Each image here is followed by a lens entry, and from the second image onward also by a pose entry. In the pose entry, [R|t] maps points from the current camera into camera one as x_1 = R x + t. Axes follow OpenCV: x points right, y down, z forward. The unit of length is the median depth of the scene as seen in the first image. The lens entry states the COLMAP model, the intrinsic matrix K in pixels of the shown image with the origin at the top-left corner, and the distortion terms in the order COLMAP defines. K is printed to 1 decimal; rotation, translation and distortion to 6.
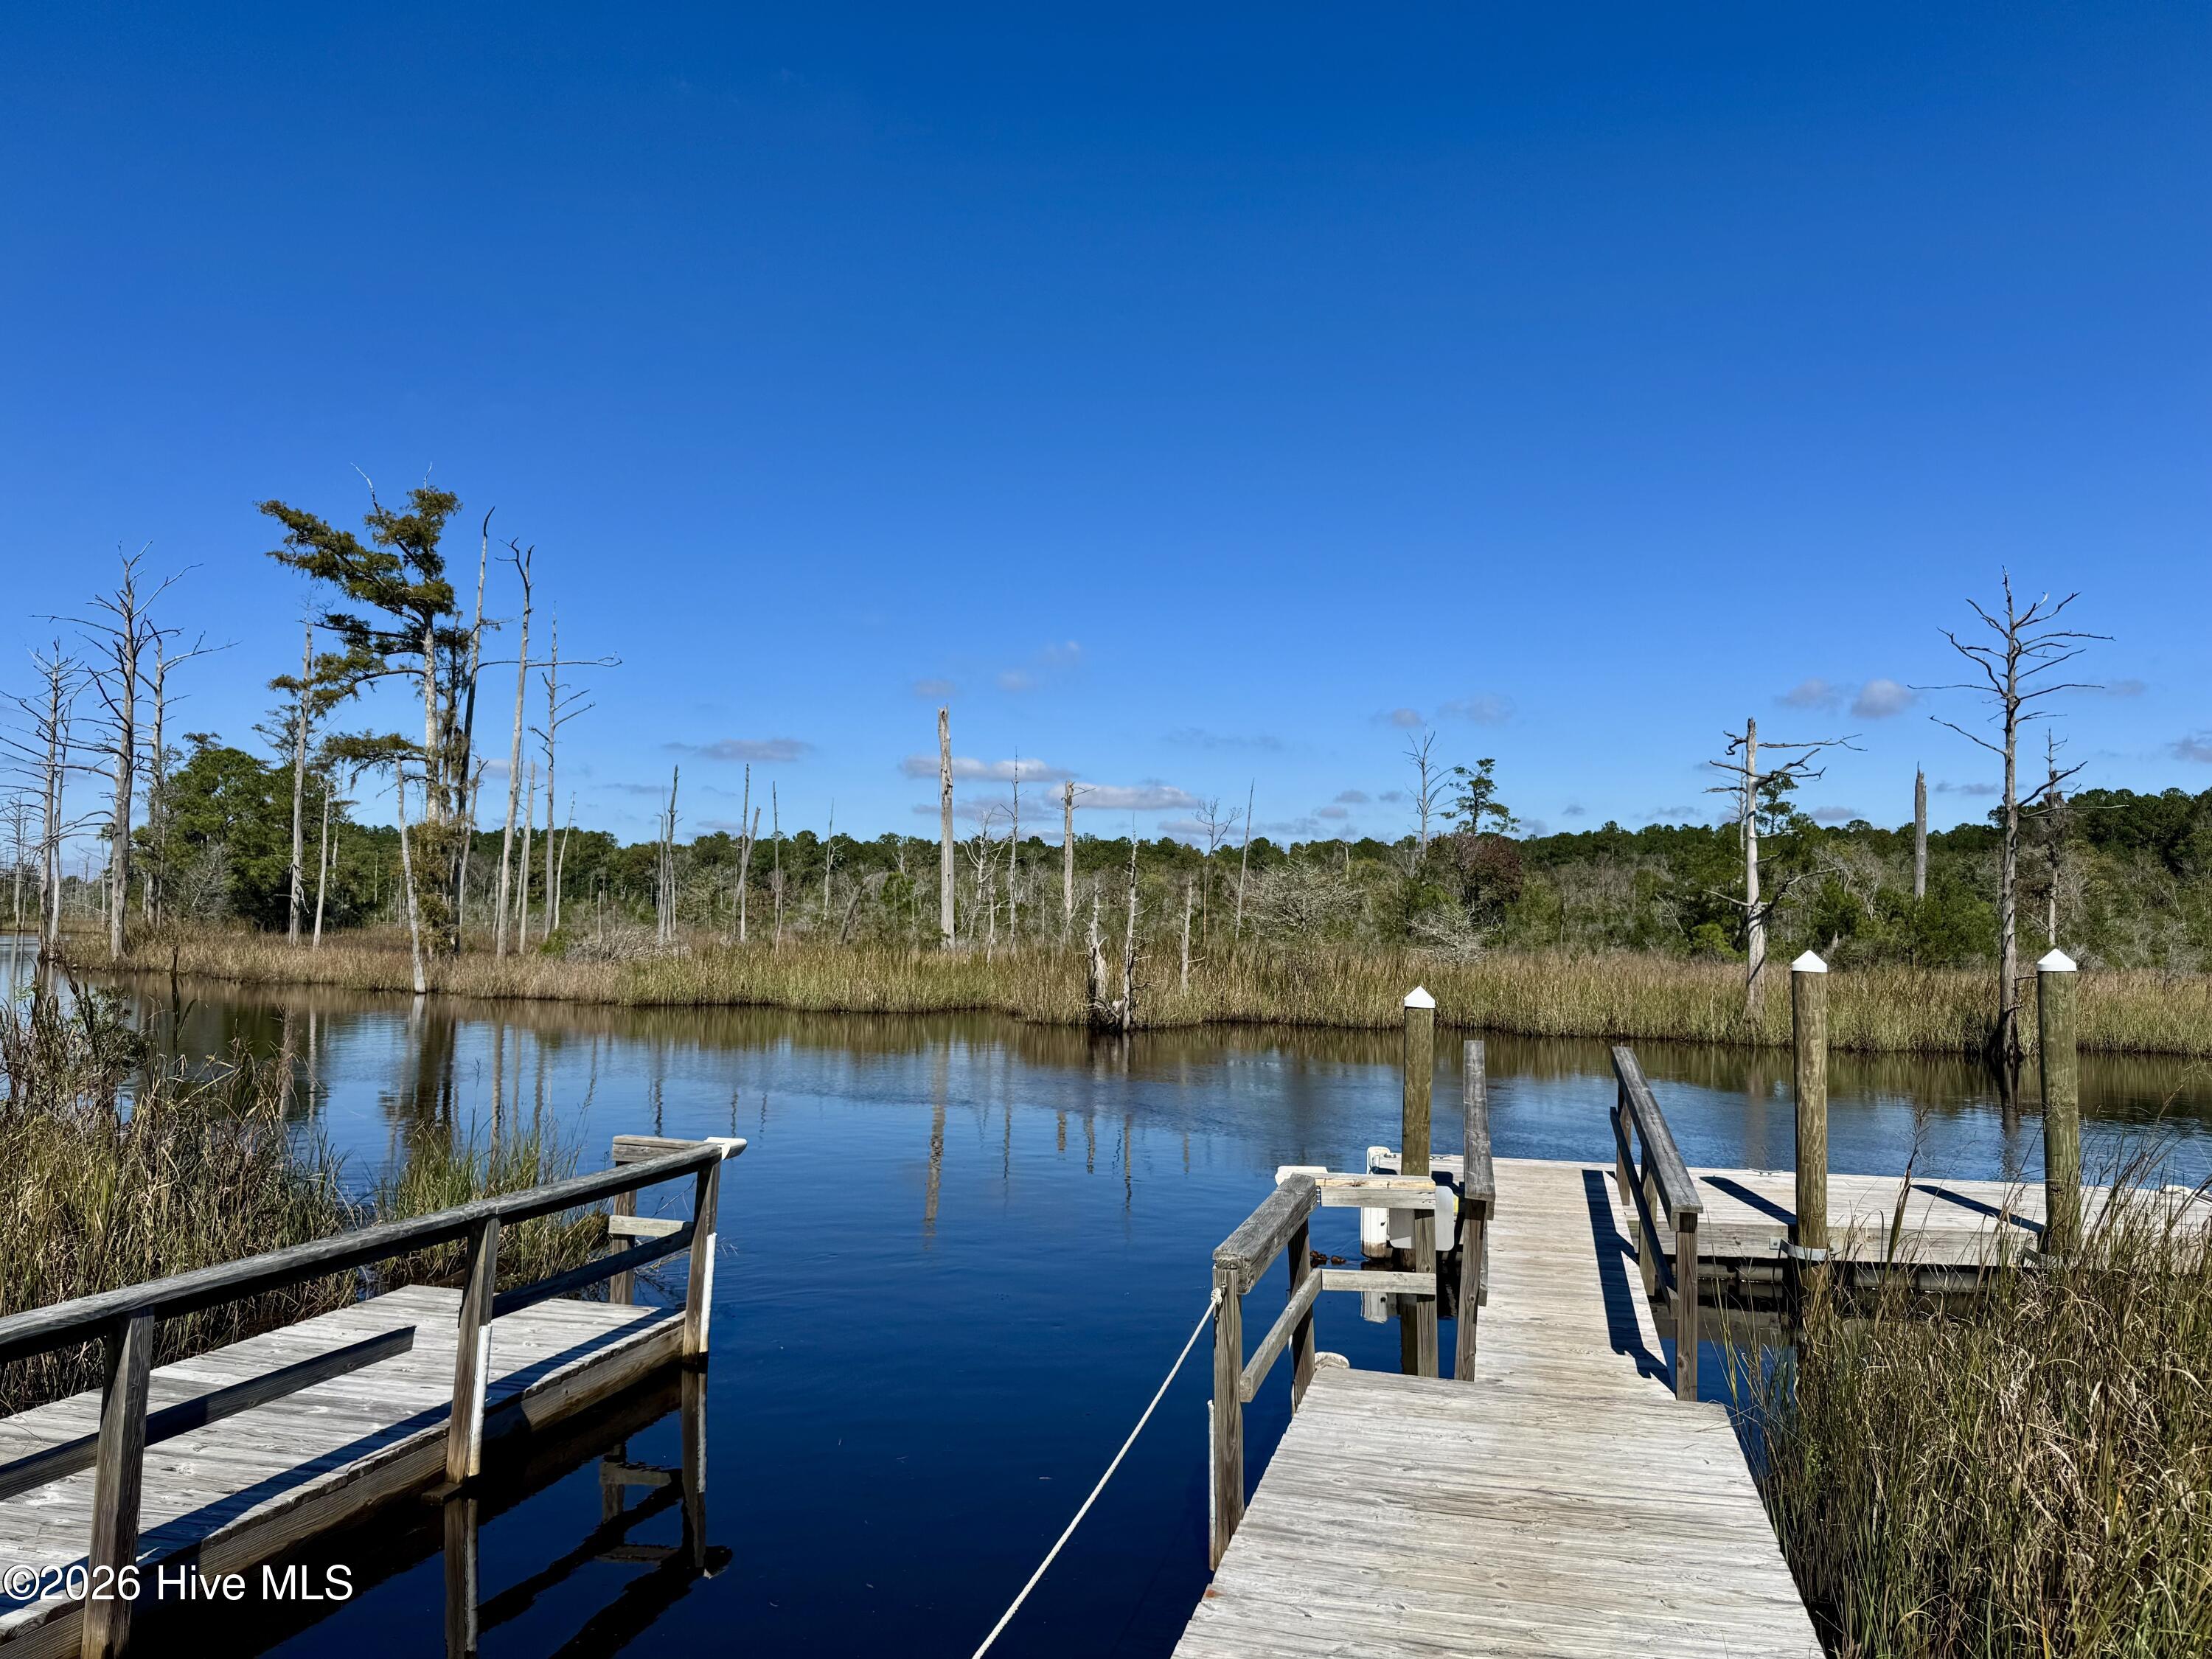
lens RADIAL K [[1536.9, 0, 1106.0], [0, 1536.9, 829.5], [0, 0, 1]] dist [0.091683, -0.178918]
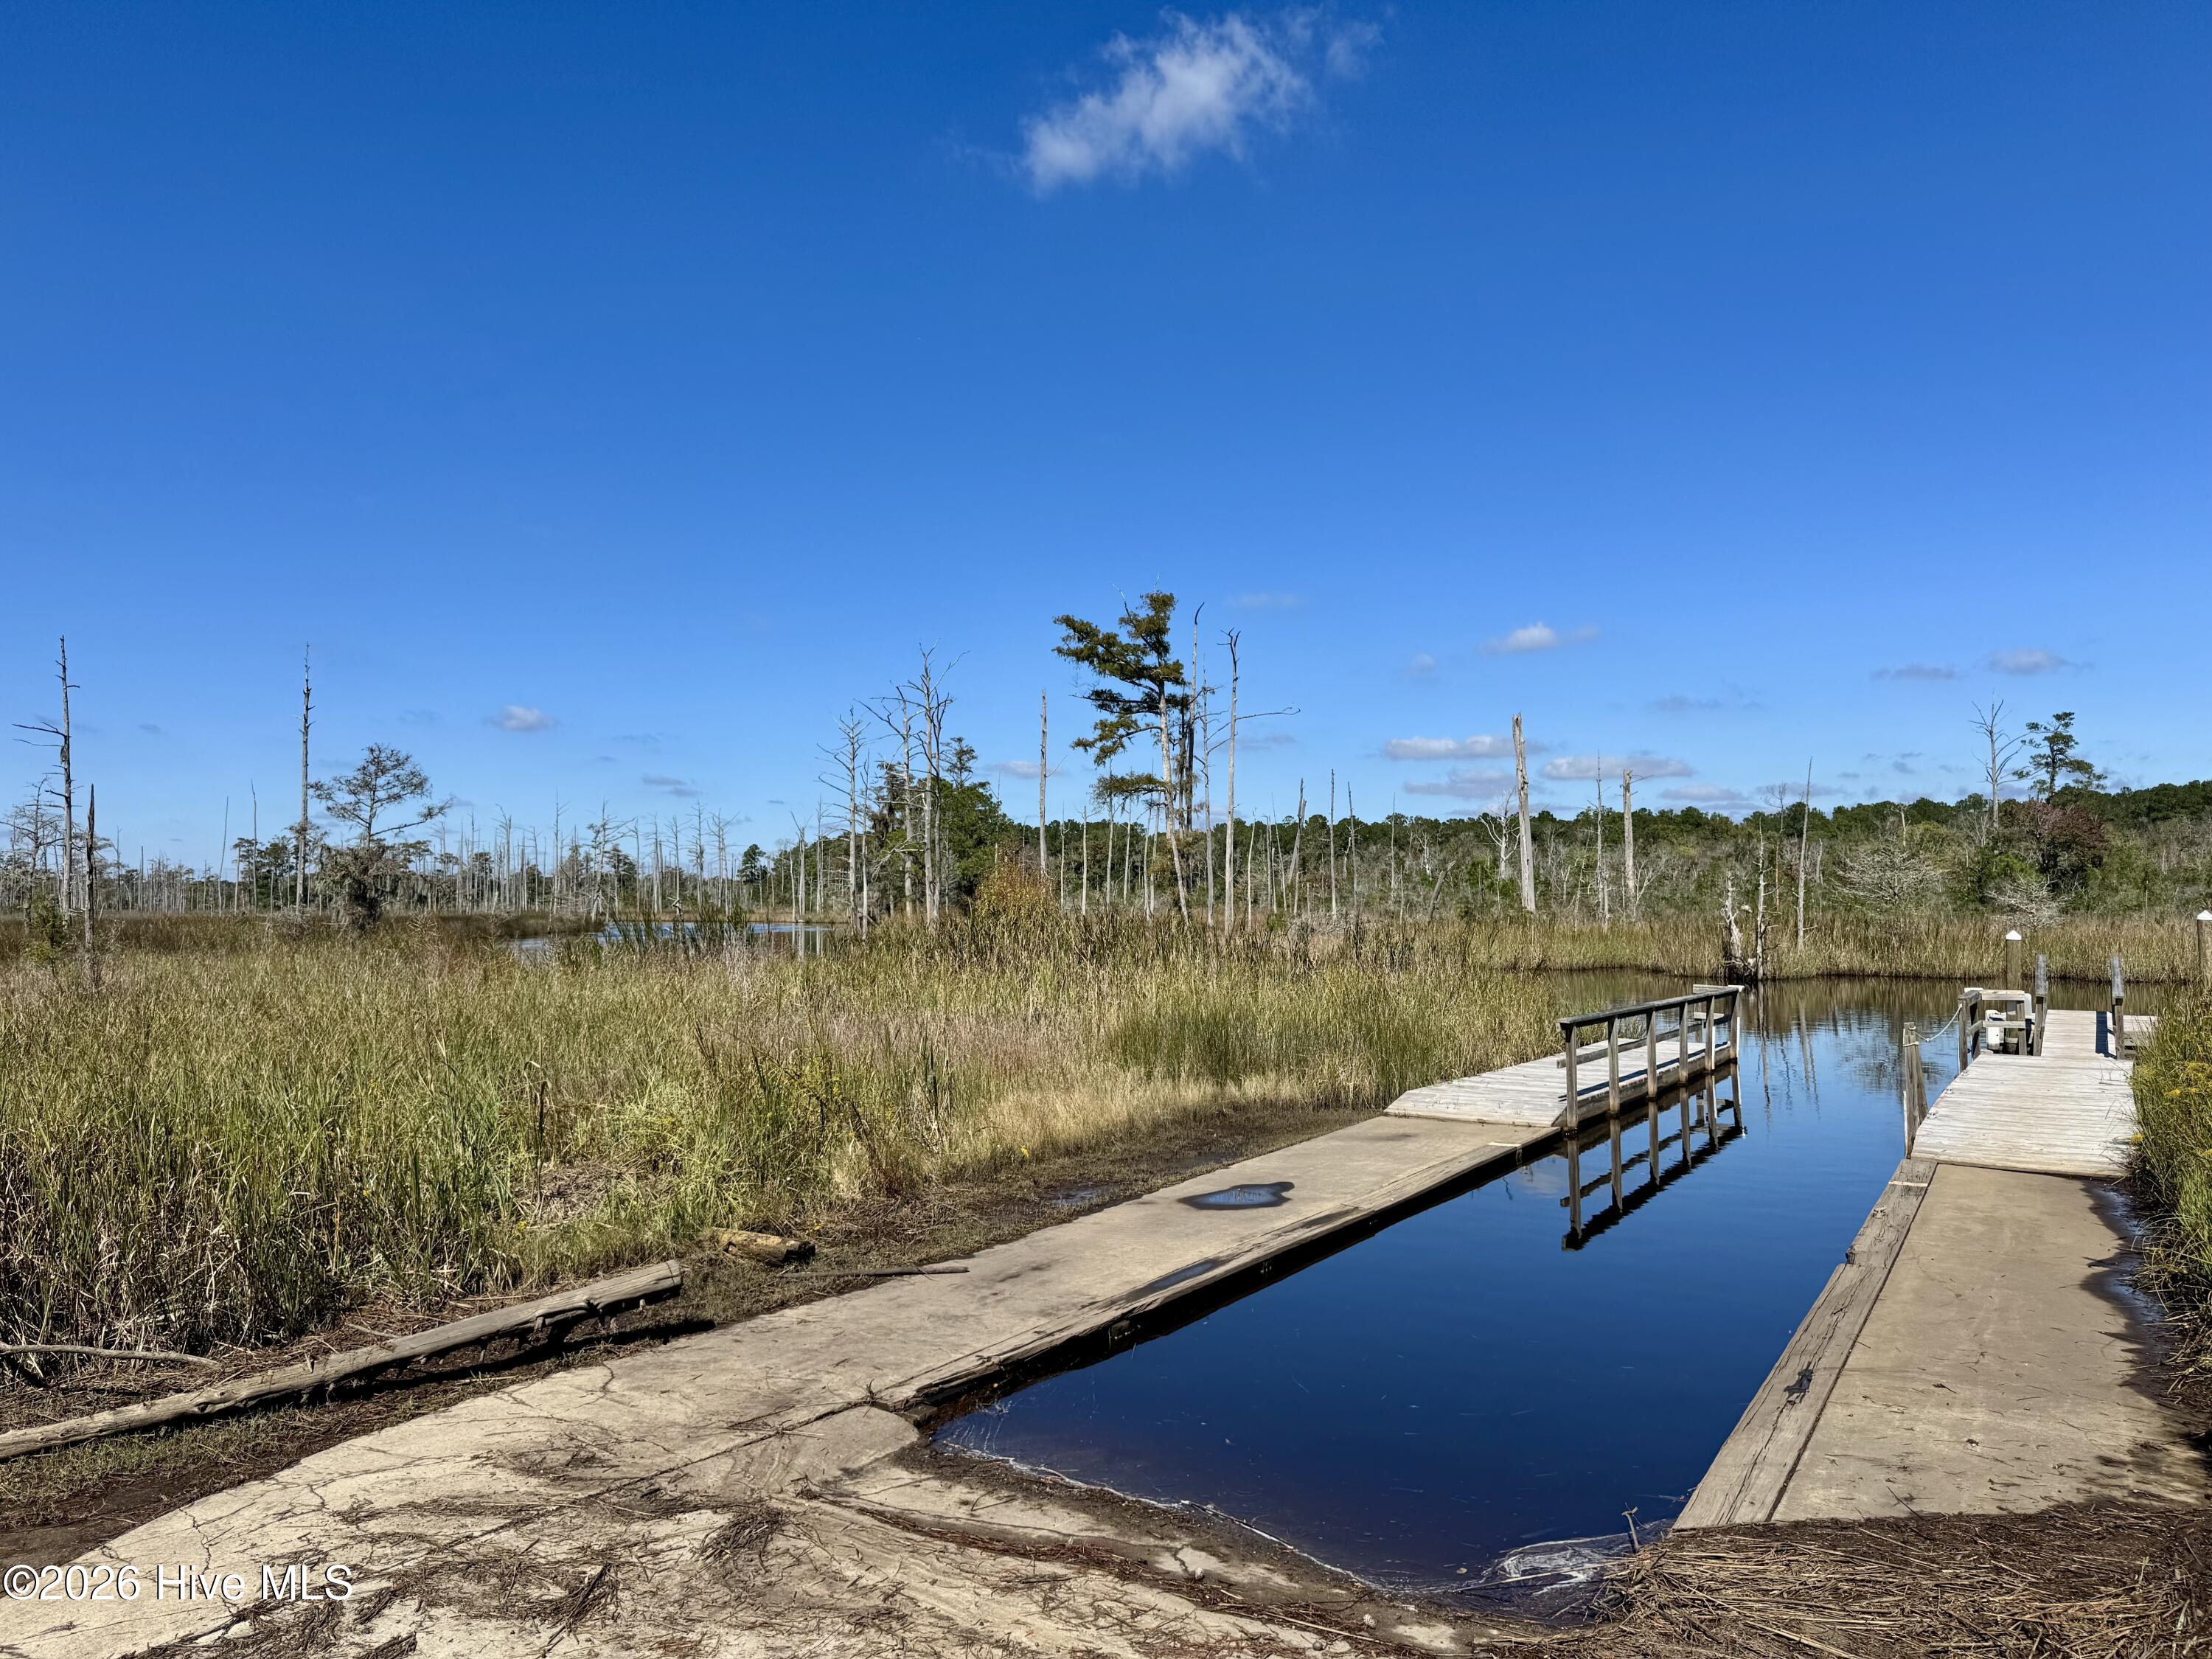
lens RADIAL K [[1537.0, 0, 1036.5], [0, 1537.0, 826.3], [0, 0, 1]] dist [-0.032641, -0.002229]
pose [[0.935729, -0.037336, -0.350739, -0.059484], [0.041295, 0.999140, 0.003812, -0.020170], [0.350295, -0.018051, 0.936465, -0.266737]]
